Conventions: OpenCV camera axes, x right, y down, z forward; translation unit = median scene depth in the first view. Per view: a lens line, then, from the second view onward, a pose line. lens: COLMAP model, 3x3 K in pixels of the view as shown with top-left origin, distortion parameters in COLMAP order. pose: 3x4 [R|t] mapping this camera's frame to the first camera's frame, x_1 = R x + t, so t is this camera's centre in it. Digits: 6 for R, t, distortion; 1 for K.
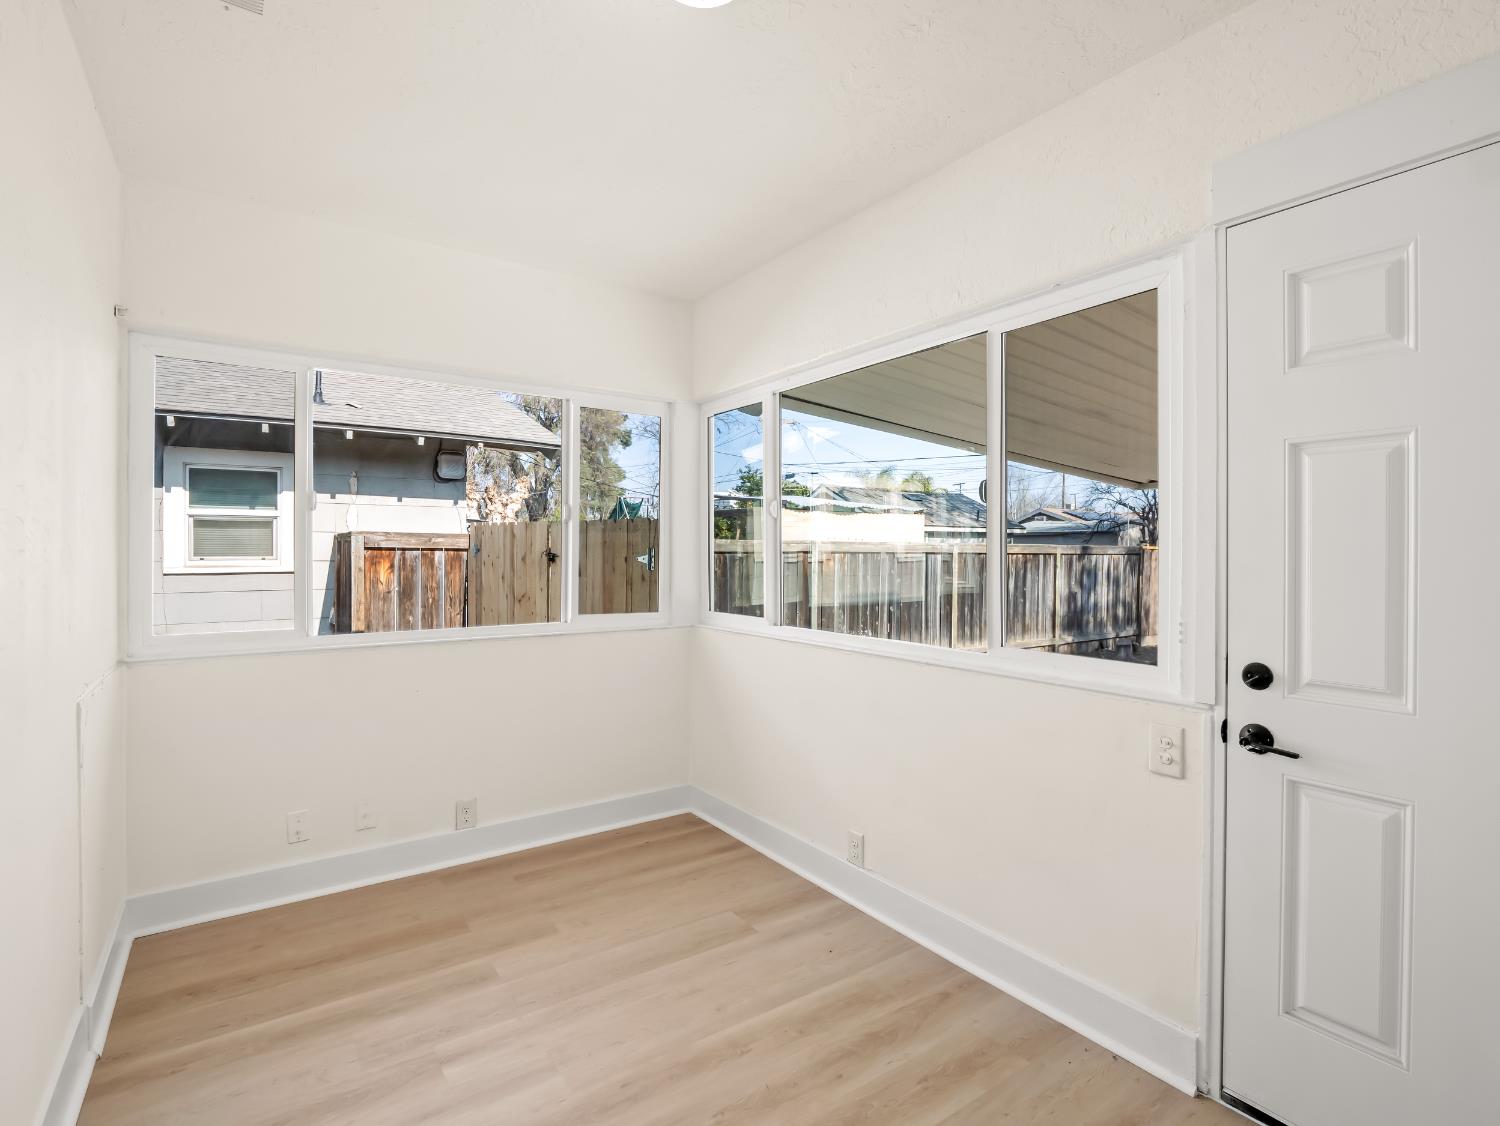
lens RADIAL K [[746.2, 0, 750.0], [0, 746.2, 563.0], [0, 0, 1]] dist [-0.002513, -0.000254]
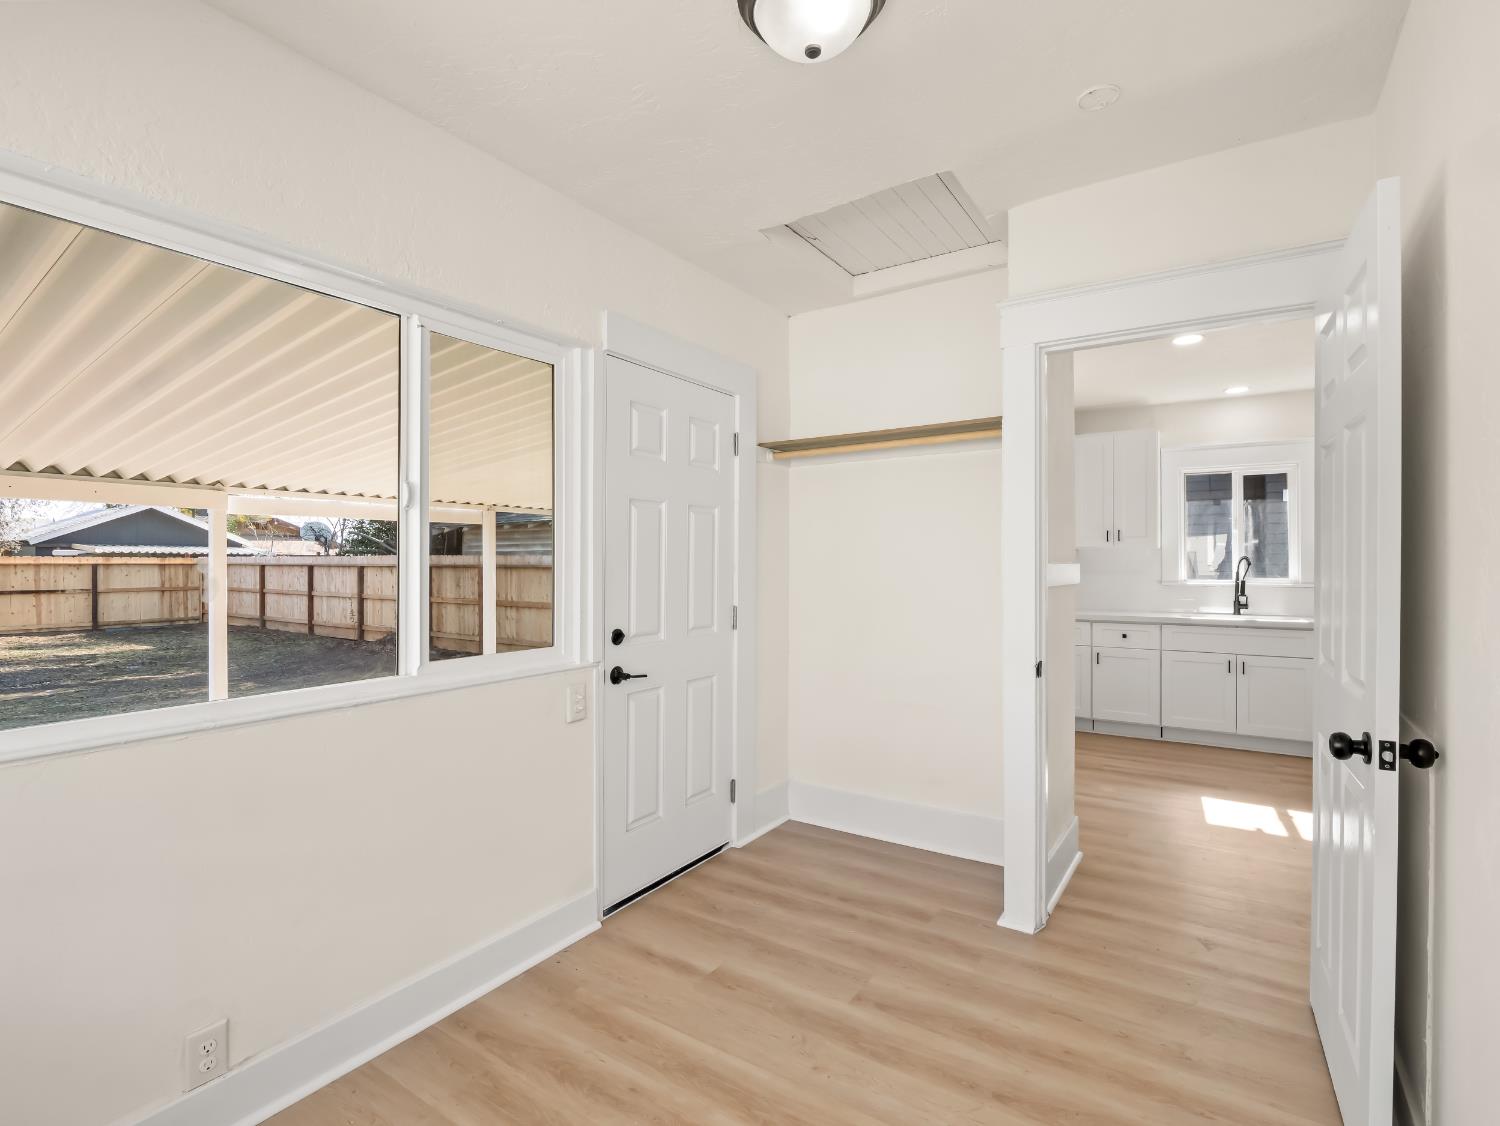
lens RADIAL K [[746.2, 0, 750.0], [0, 746.2, 563.0], [0, 0, 1]] dist [-0.002513, -0.000254]
pose [[-0.367443, -0.003369, 0.930040, -0.832801], [0.014677, 0.999848, 0.009421, -0.018796], [-0.929930, 0.017111, -0.367338, 1.167560]]
